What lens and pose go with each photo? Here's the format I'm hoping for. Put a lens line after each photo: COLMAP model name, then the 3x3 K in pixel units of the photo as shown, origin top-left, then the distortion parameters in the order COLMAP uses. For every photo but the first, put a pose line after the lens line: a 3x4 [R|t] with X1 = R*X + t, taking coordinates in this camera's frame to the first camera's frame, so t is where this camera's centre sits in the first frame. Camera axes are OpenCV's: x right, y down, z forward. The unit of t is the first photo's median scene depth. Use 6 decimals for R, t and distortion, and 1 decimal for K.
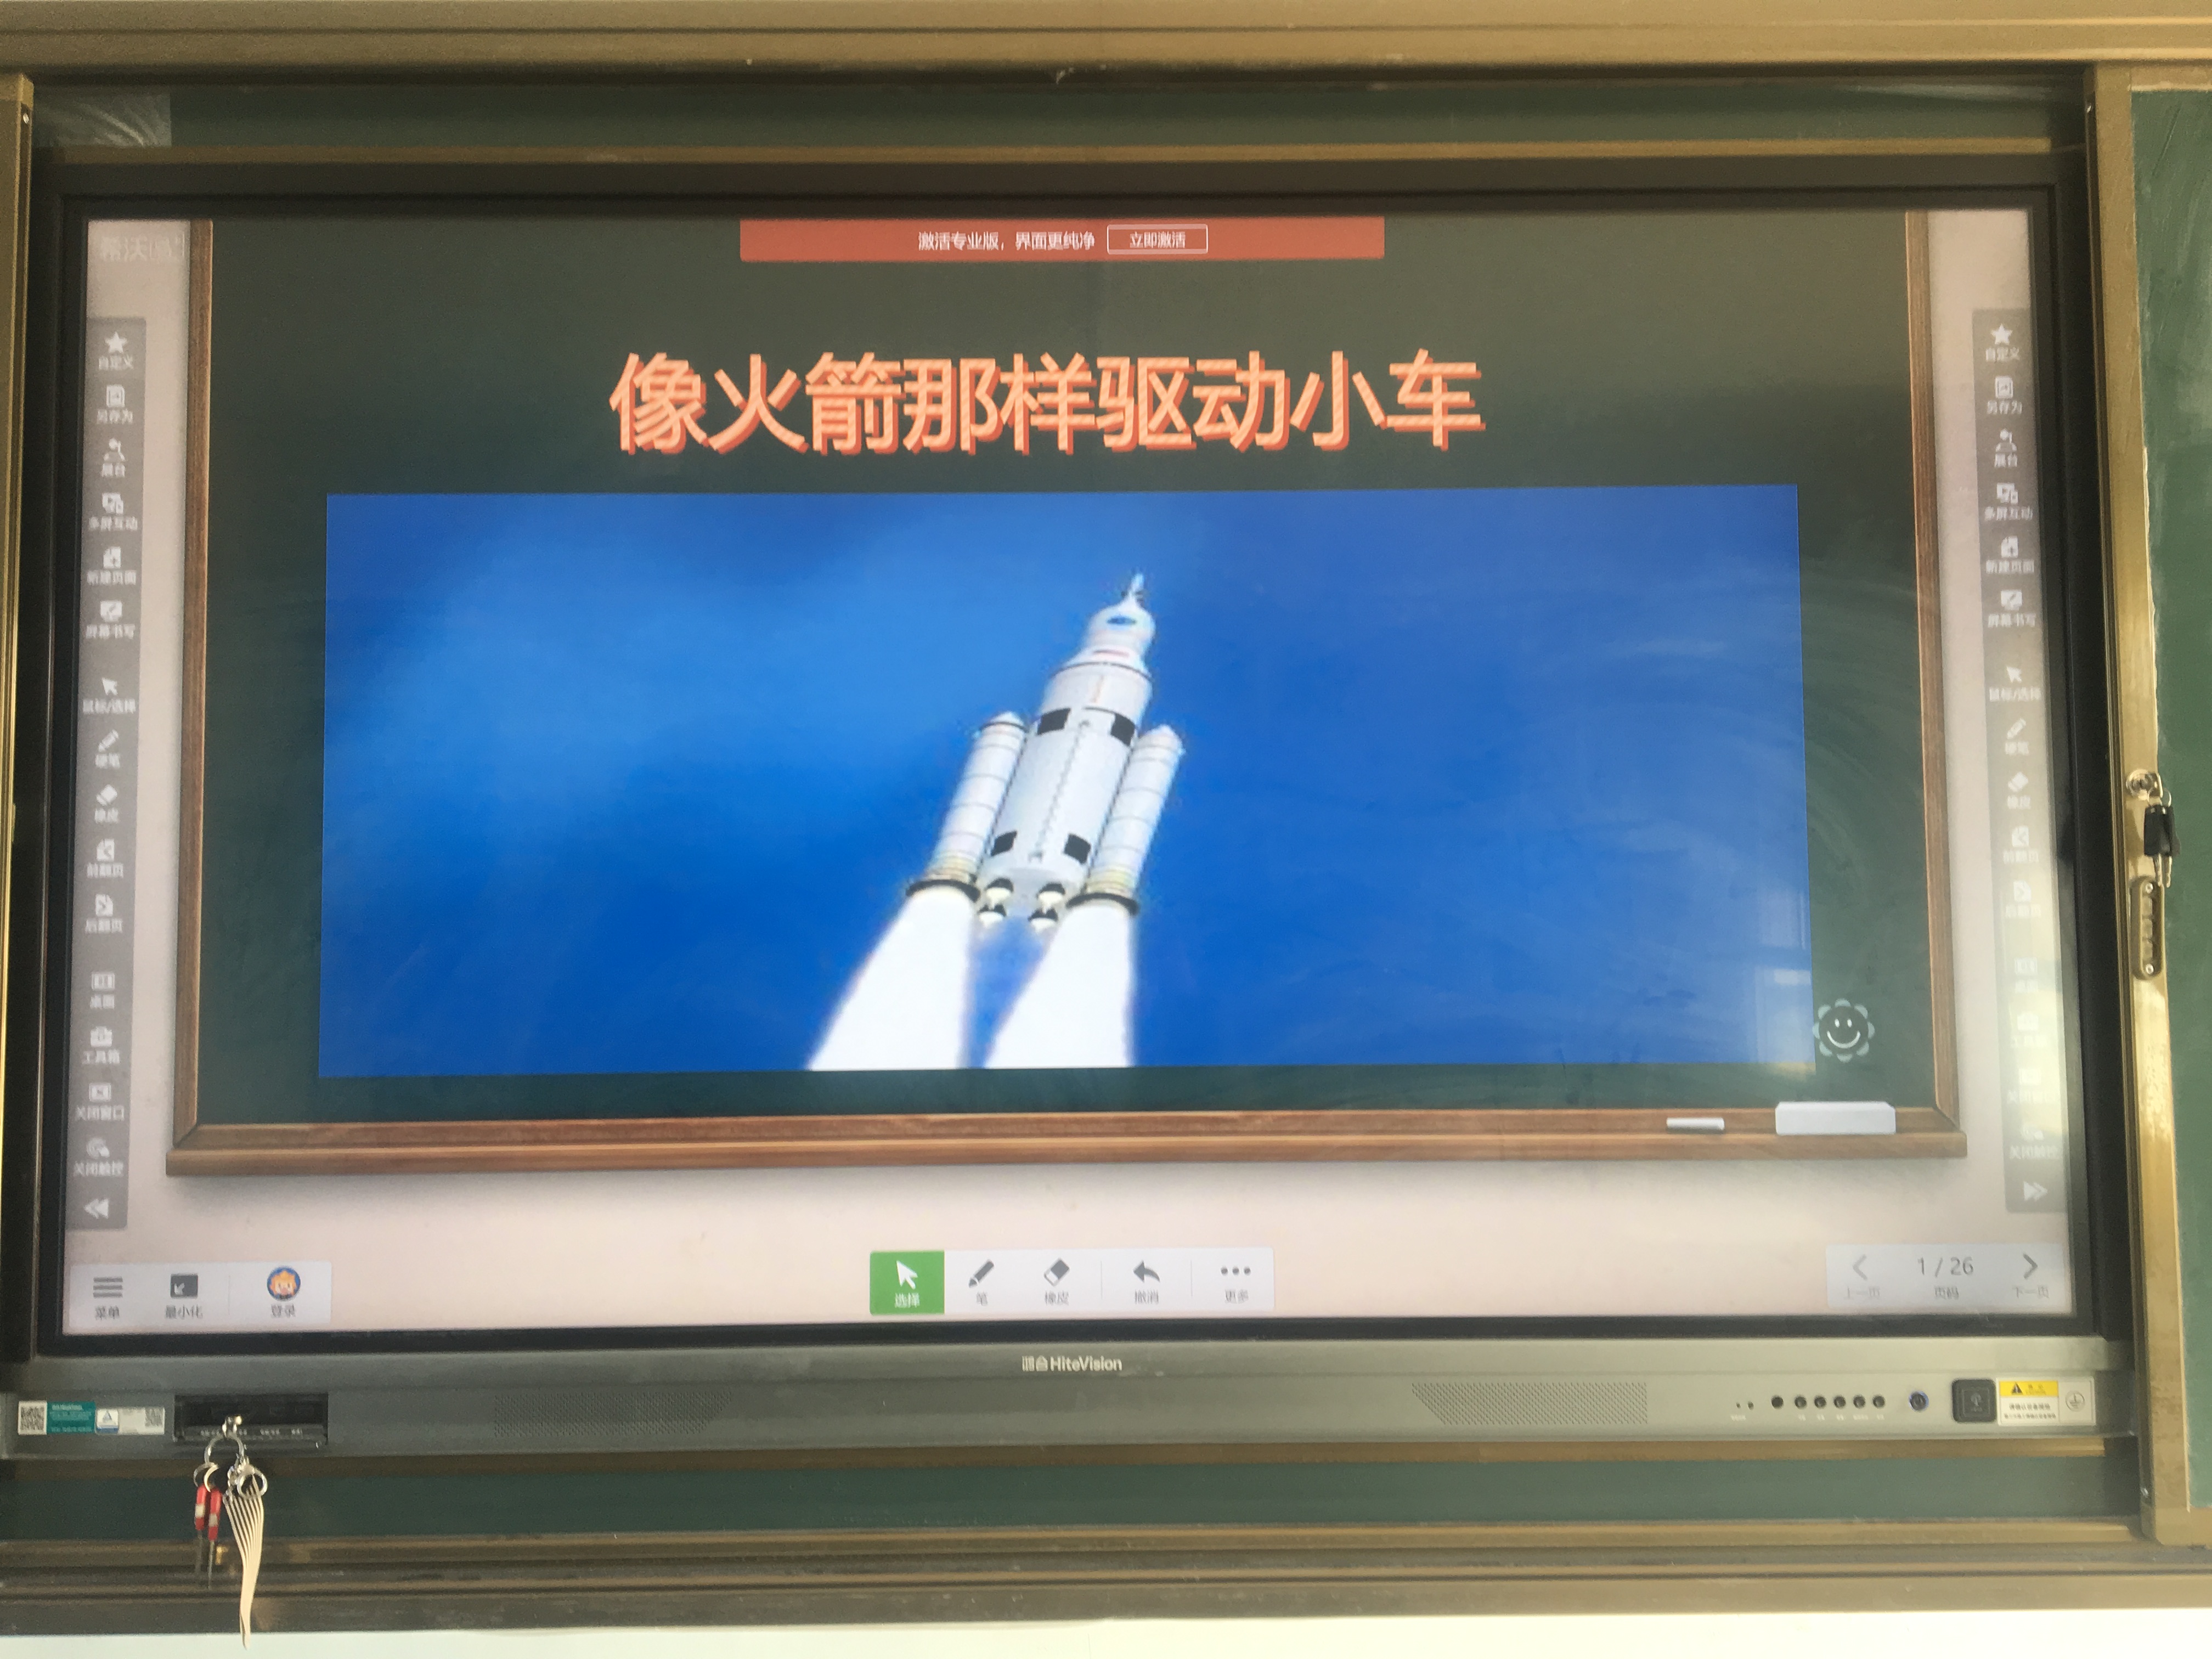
lens RADIAL K [[1933.3, 0, 1086.4], [0, 1933.3, 791.1], [0, 0, 1]] dist [0.041630, -0.031899]
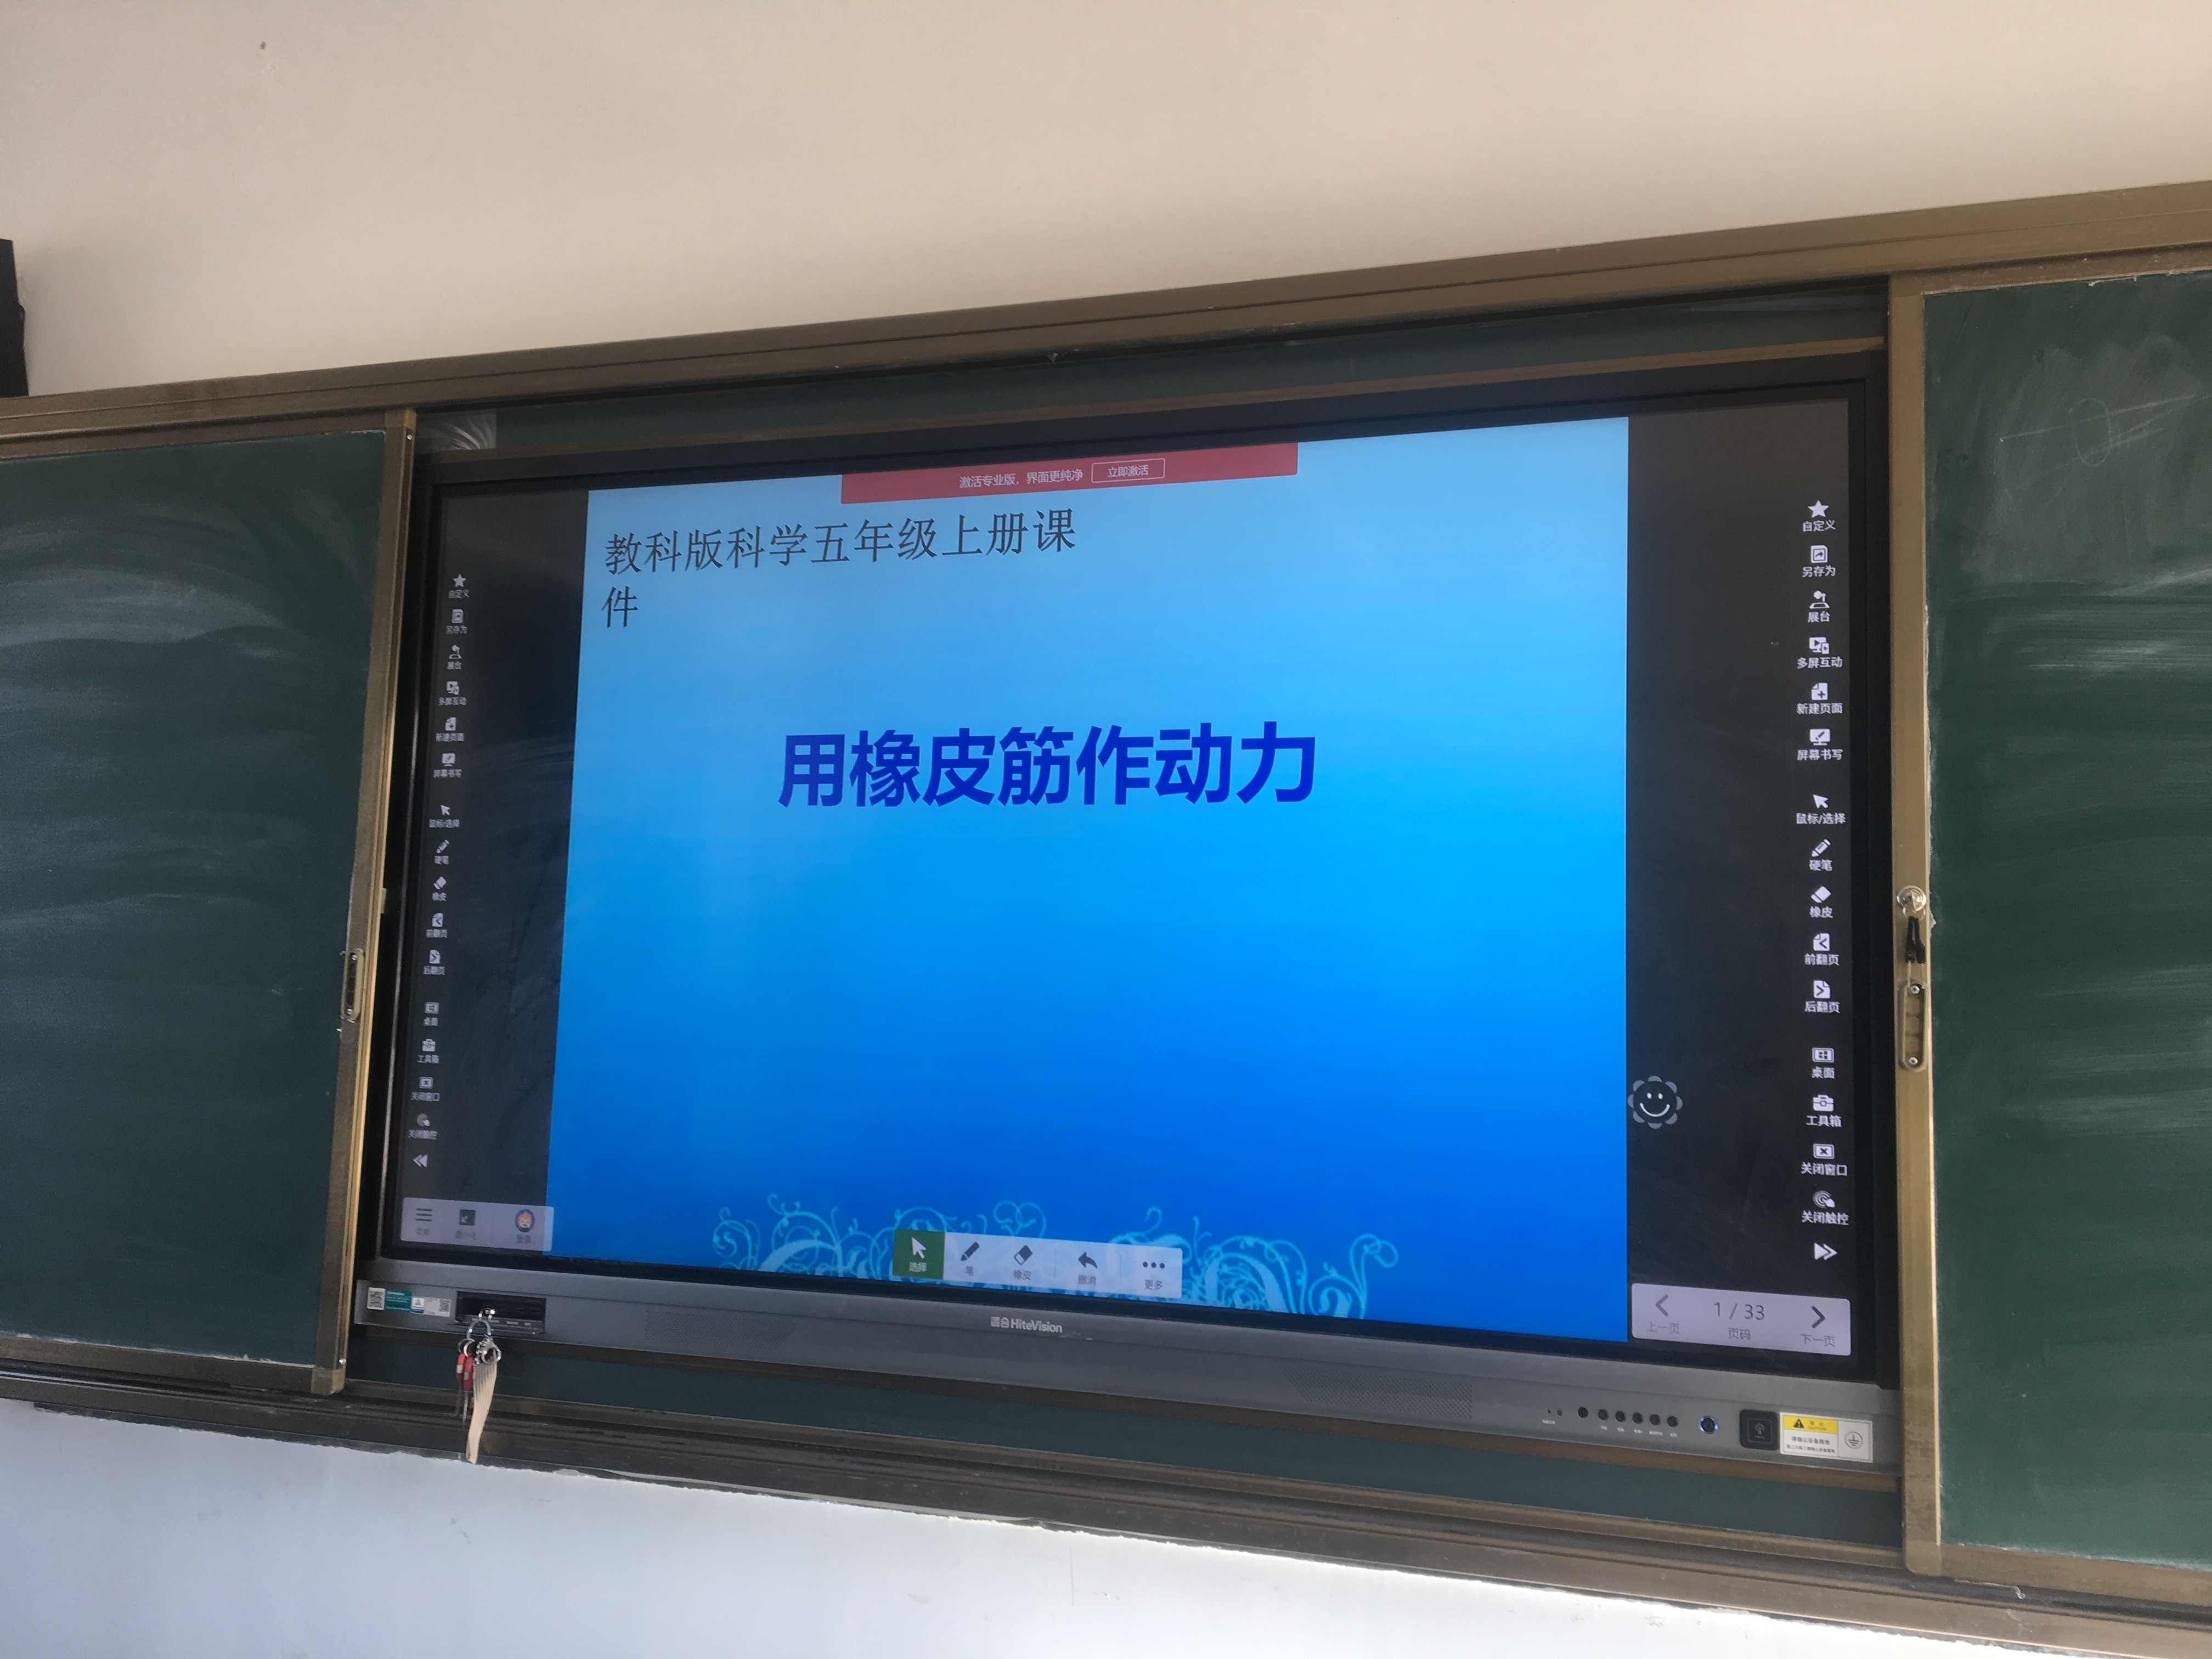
lens RADIAL K [[1855.0, 0, 1099.3], [0, 1855.0, 830.2], [0, 0, 1]] dist [0.084629, -0.123975]
pose [[0.945558, 0.004443, -0.325423, 0.443525], [-0.018487, 0.999026, -0.040075, 0.009778], [0.324928, 0.043910, 0.944719, -0.191167]]
